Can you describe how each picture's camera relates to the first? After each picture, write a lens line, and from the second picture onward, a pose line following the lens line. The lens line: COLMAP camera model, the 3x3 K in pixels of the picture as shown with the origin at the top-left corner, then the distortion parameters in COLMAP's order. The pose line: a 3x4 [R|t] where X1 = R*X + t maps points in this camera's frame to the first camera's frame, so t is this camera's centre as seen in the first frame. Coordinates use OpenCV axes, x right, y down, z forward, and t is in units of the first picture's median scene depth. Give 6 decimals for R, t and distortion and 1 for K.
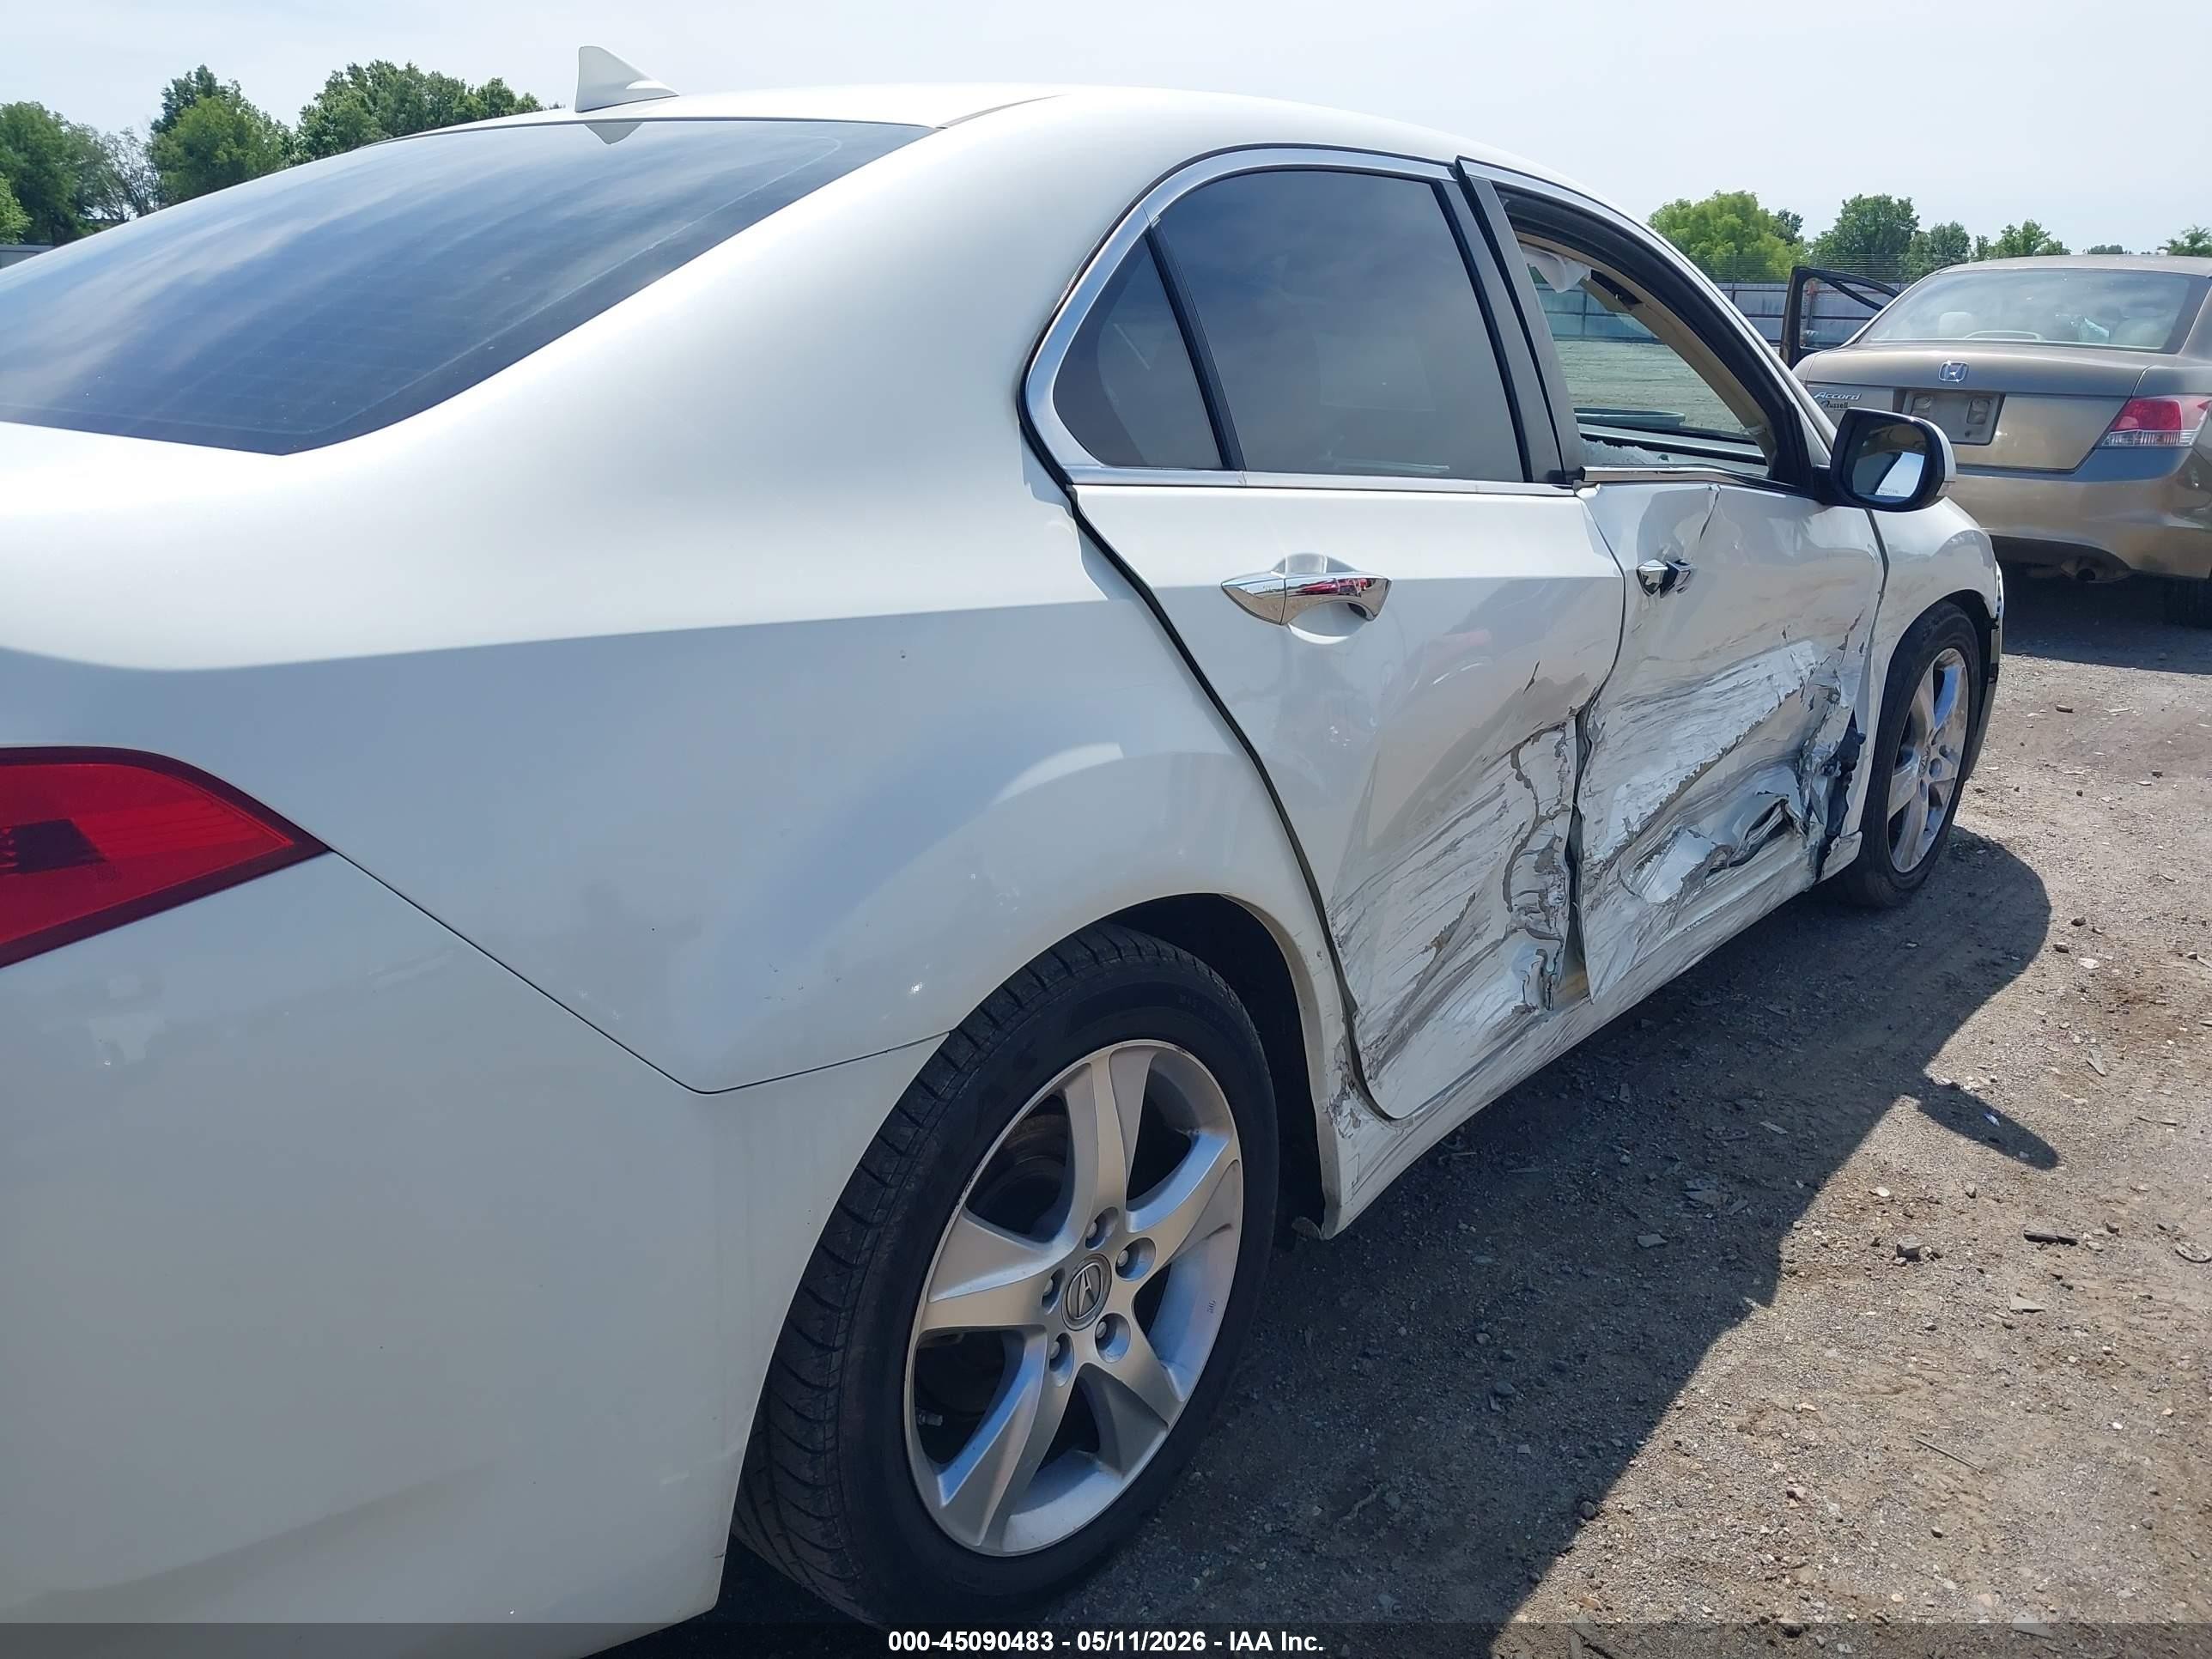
lens RADIAL K [[1811.5, 0, 1106.0], [0, 1811.5, 829.5], [0, 0, 1]] dist [0.026995, -0.014099]
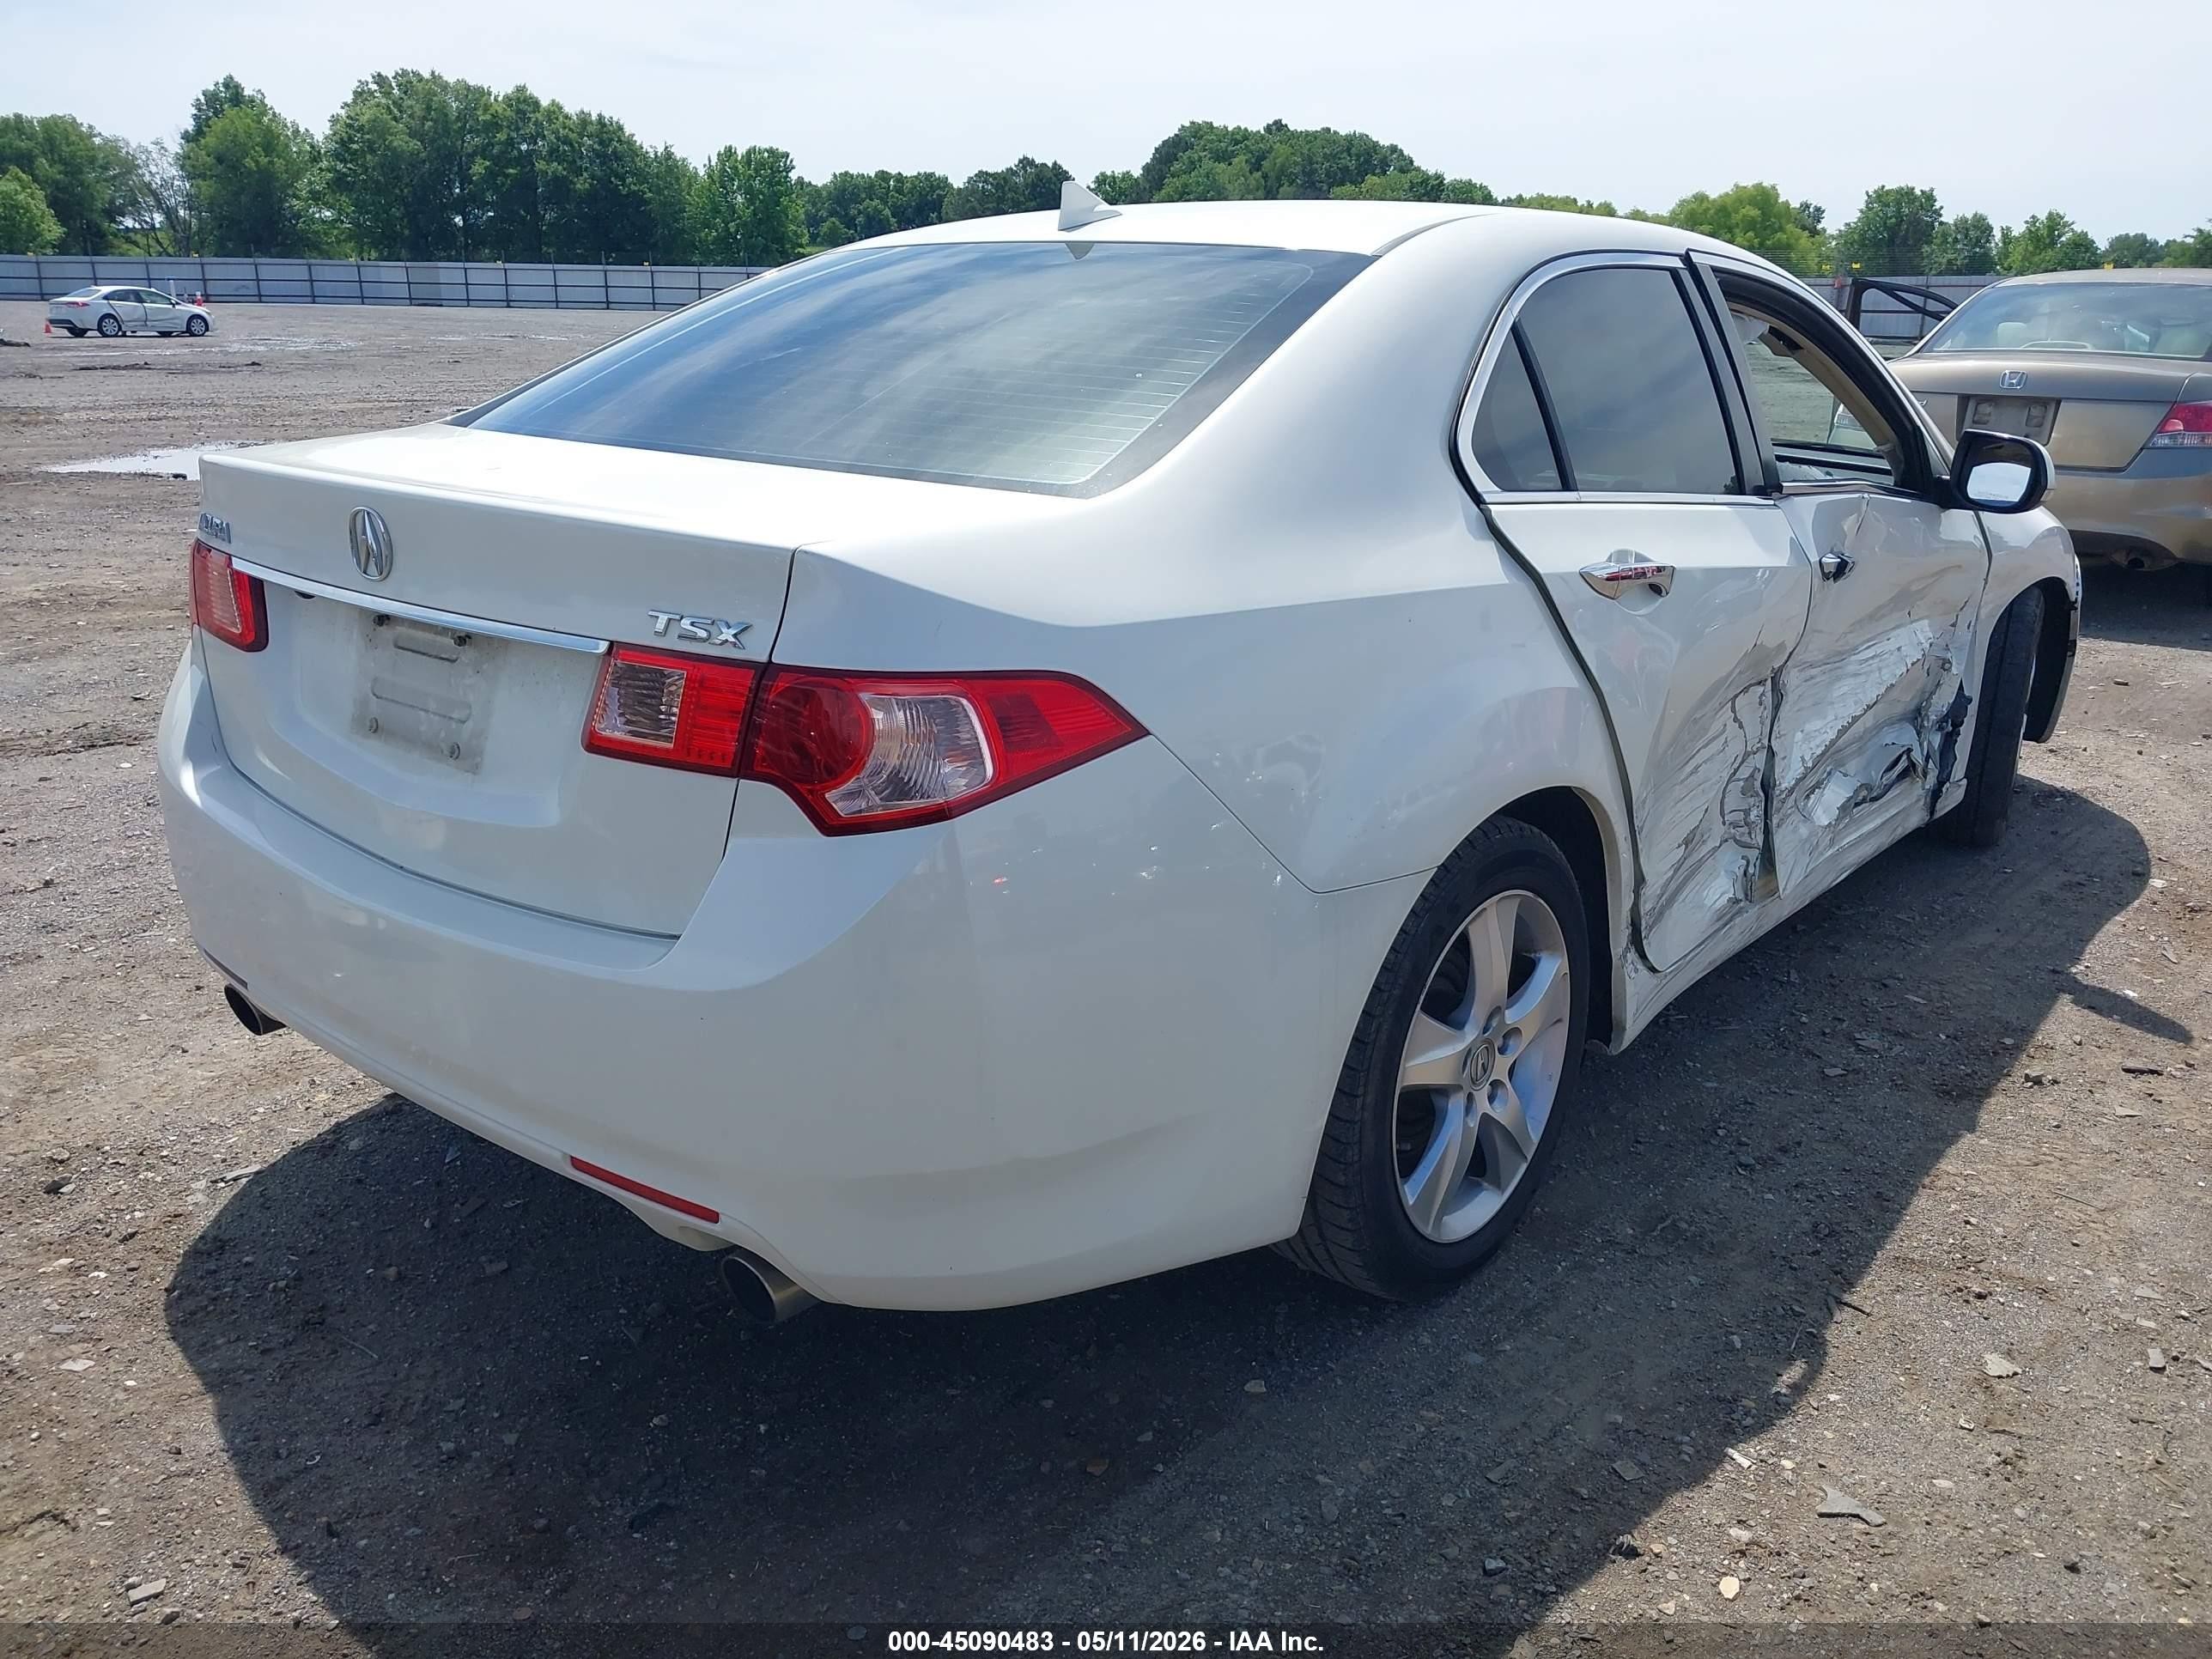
lens RADIAL K [[1819.9, 0, 1075.6], [0, 1819.9, 850.6], [0, 0, 1]] dist [0.021290, -0.004809]
pose [[0.999806, -0.004425, -0.019184, -0.182968], [0.004654, 0.999918, 0.011898, 0.038595], [0.019130, -0.011985, 0.999745, -0.270304]]
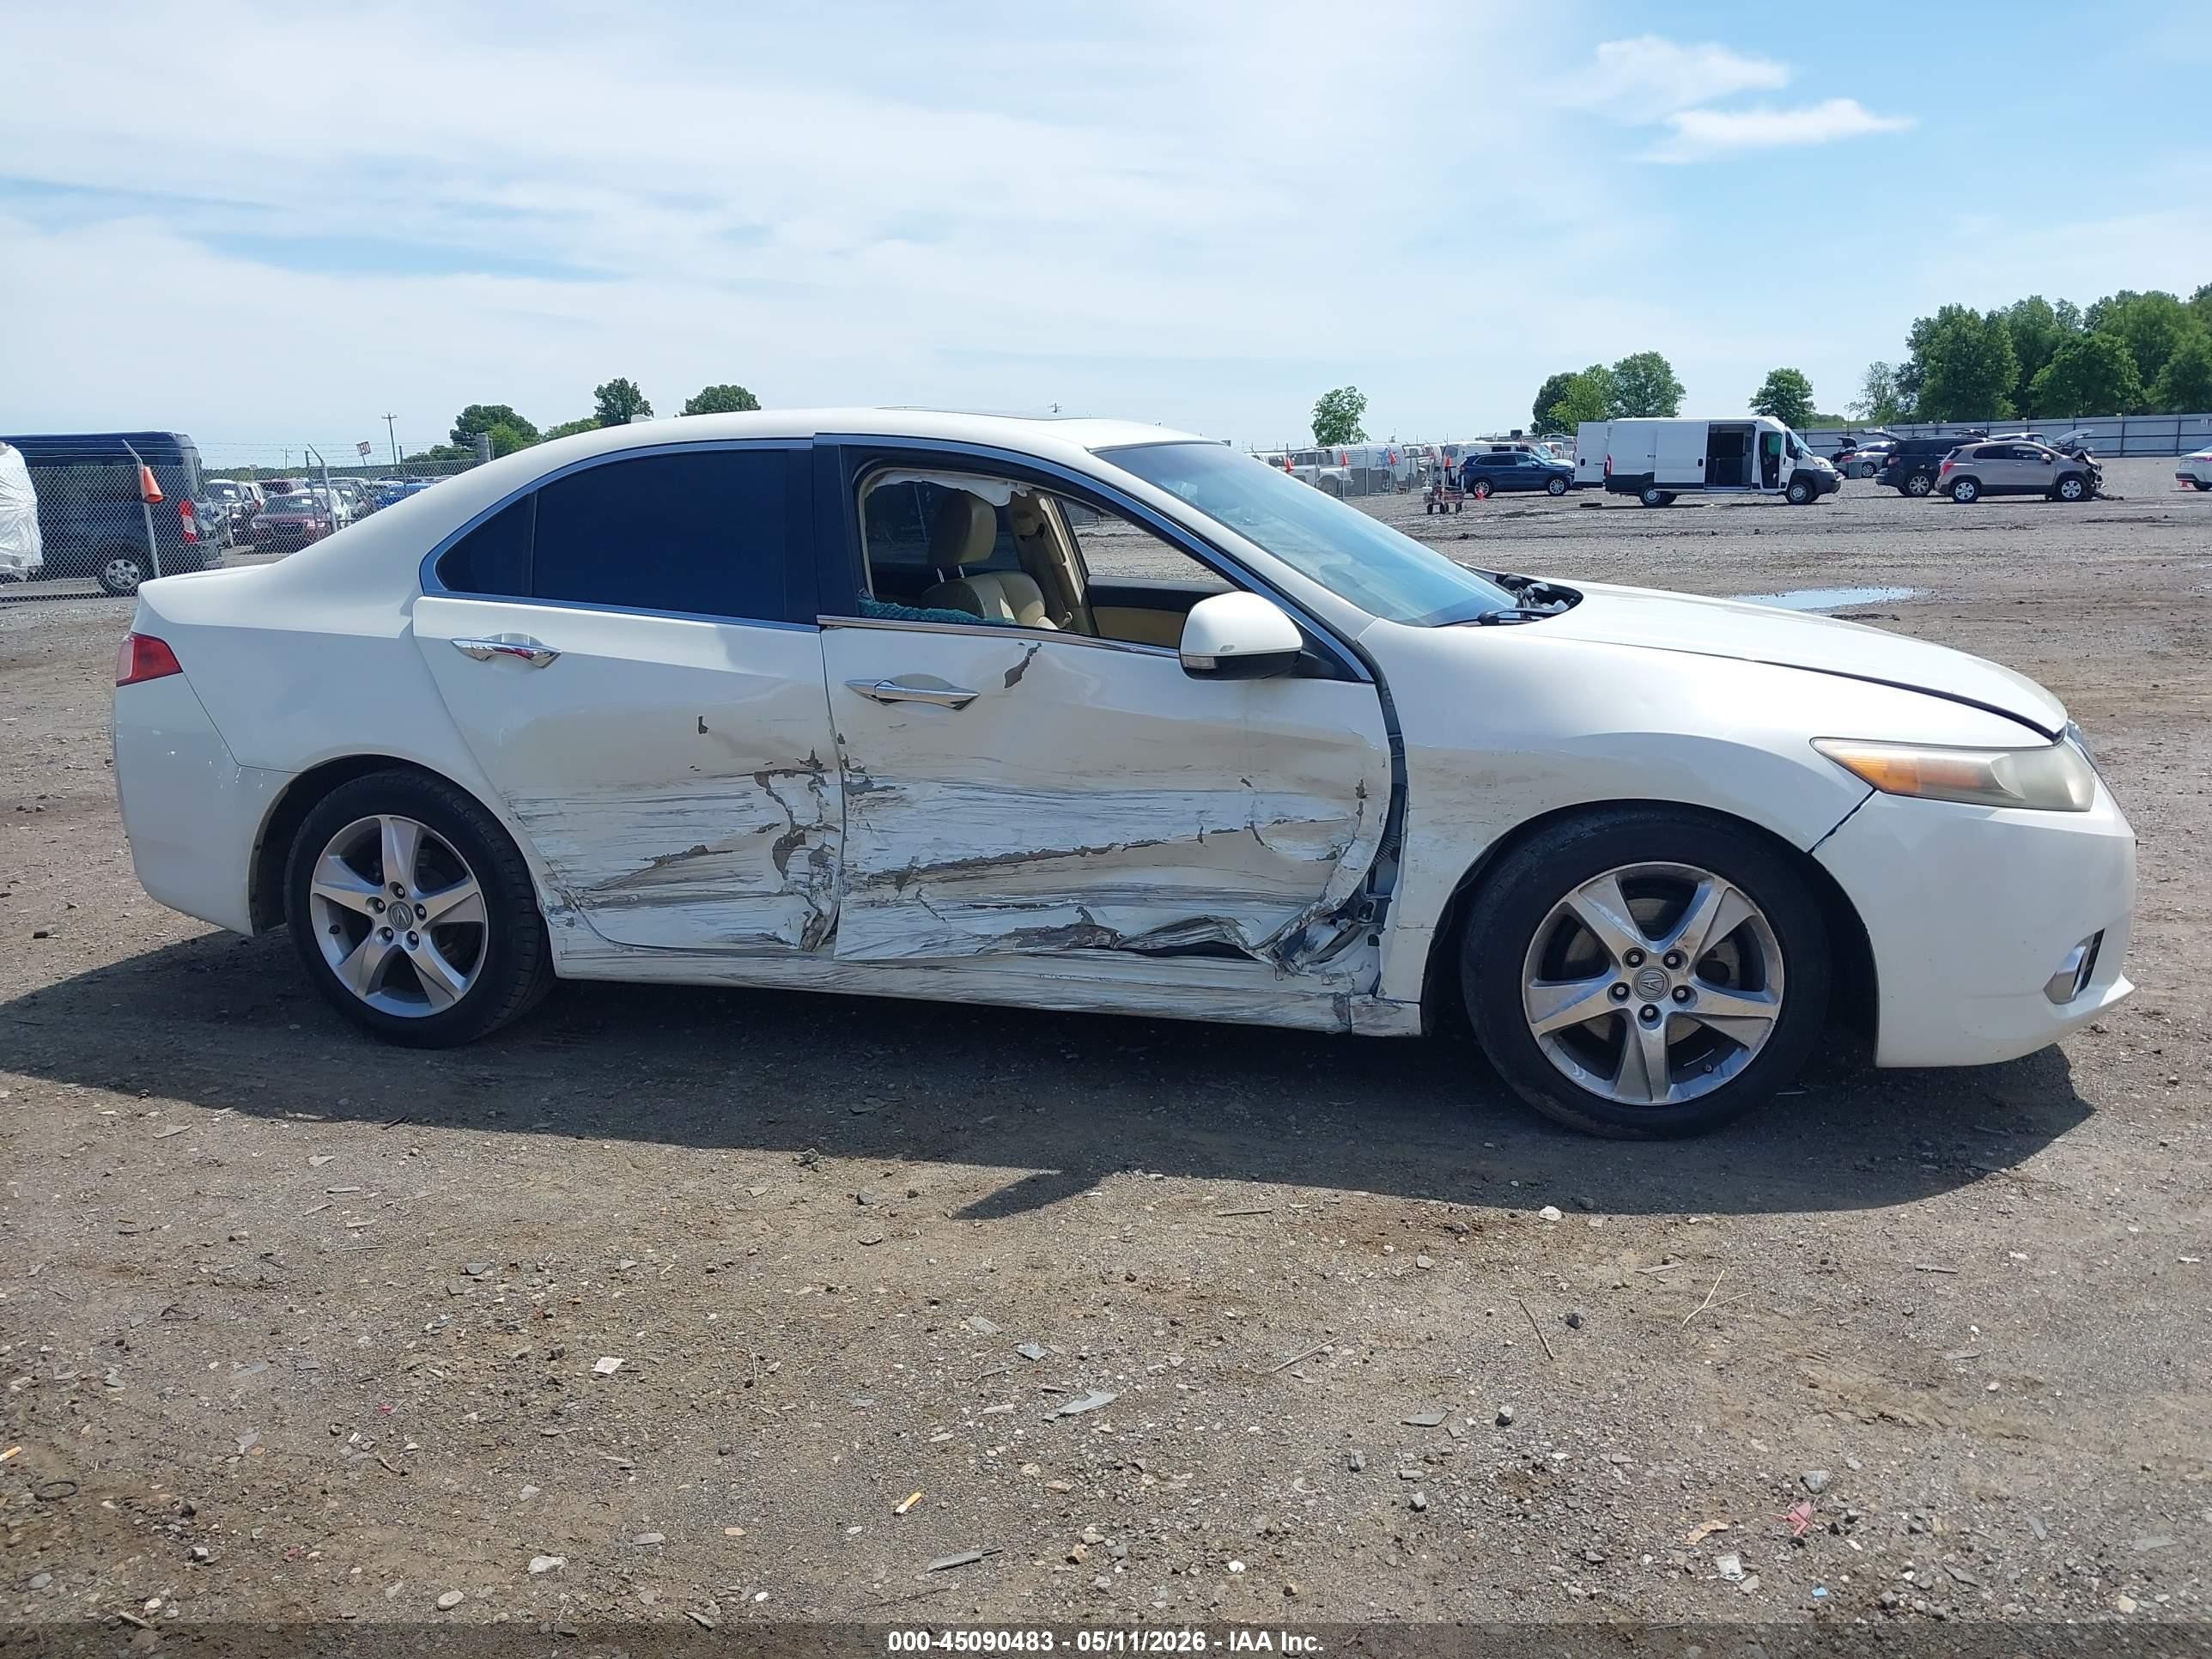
lens RADIAL K [[1811.5, 0, 1106.0], [0, 1811.5, 829.5], [0, 0, 1]] dist [0.026995, -0.014099]
pose [[0.388311, 0.156939, -0.908067, 1.530421], [-0.232533, 0.970192, 0.068239, -0.149730], [0.891708, 0.184657, 0.413229, 0.480384]]
